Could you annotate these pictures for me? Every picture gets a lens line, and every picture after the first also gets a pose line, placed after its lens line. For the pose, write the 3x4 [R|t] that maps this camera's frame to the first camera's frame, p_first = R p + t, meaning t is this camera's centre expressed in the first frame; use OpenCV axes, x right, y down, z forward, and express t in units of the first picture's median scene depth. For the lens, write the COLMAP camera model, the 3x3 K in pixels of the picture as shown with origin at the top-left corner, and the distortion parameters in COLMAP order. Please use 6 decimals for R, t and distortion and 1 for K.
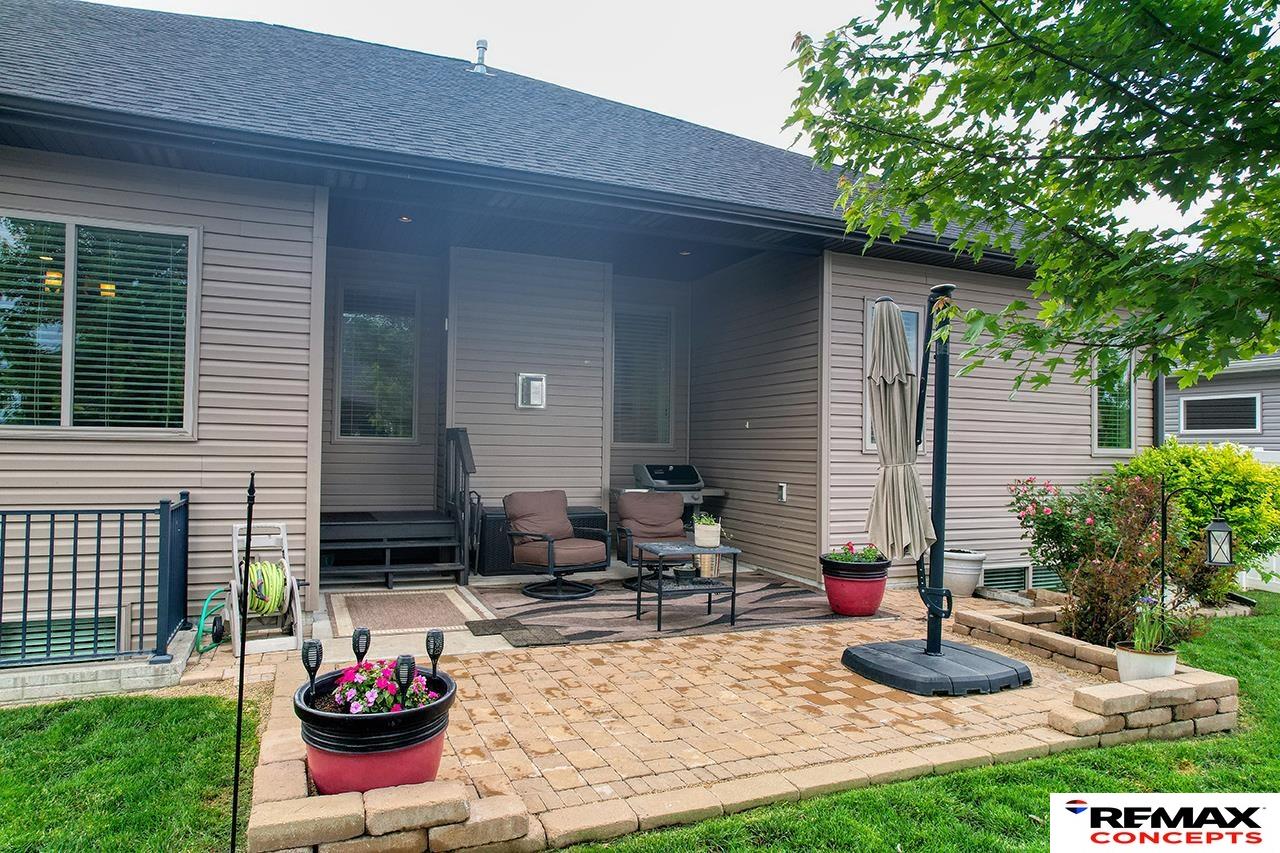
lens RADIAL K [[810.8, 0, 640.0], [0, 810.8, 426.5], [0, 0, 1]] dist [-0.082936, 0.083628]
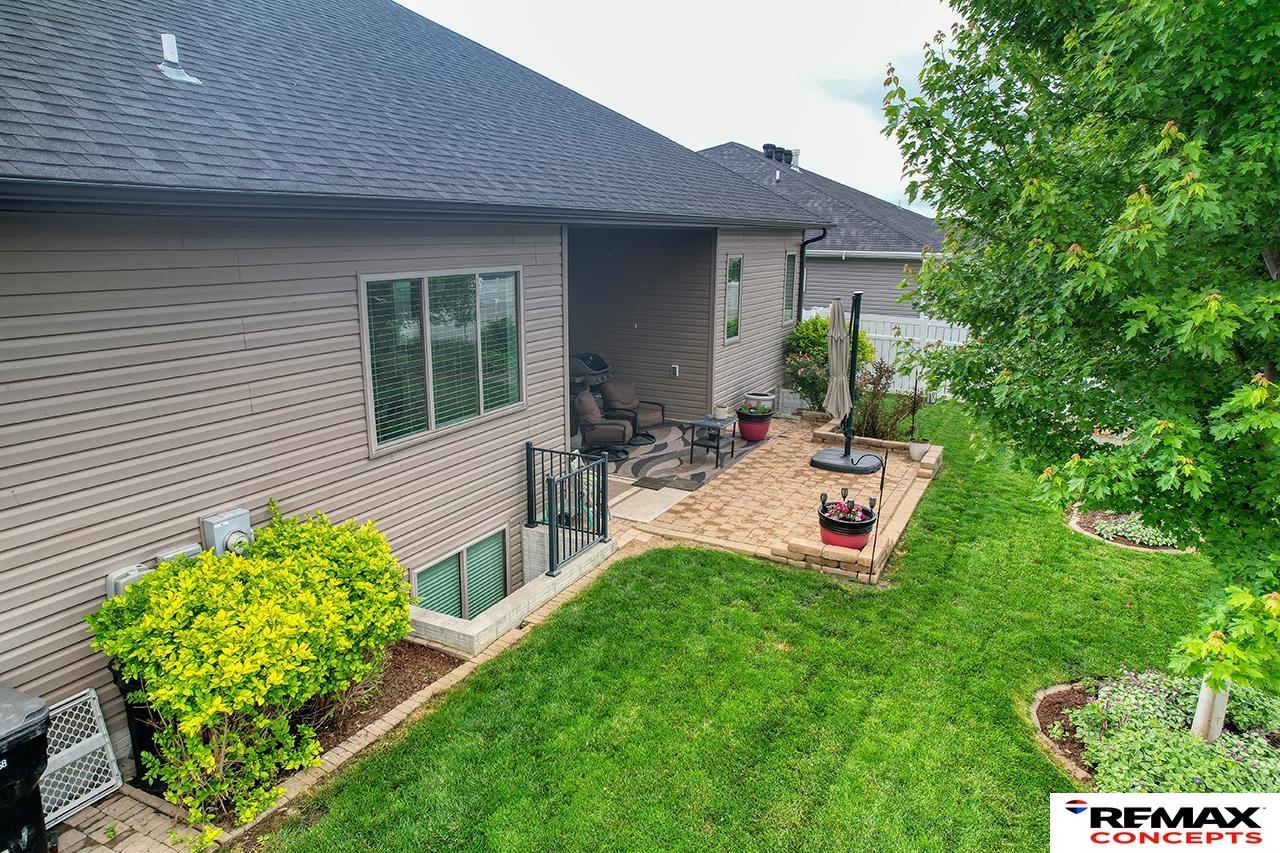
lens RADIAL K [[810.8, 0, 640.0], [0, 810.8, 426.5], [0, 0, 1]] dist [-0.082936, 0.083628]
pose [[0.763244, -0.158471, 0.626375, -1.514297], [-0.017533, 0.964018, 0.265257, -0.399845], [-0.645873, -0.213437, 0.733003, -0.298591]]
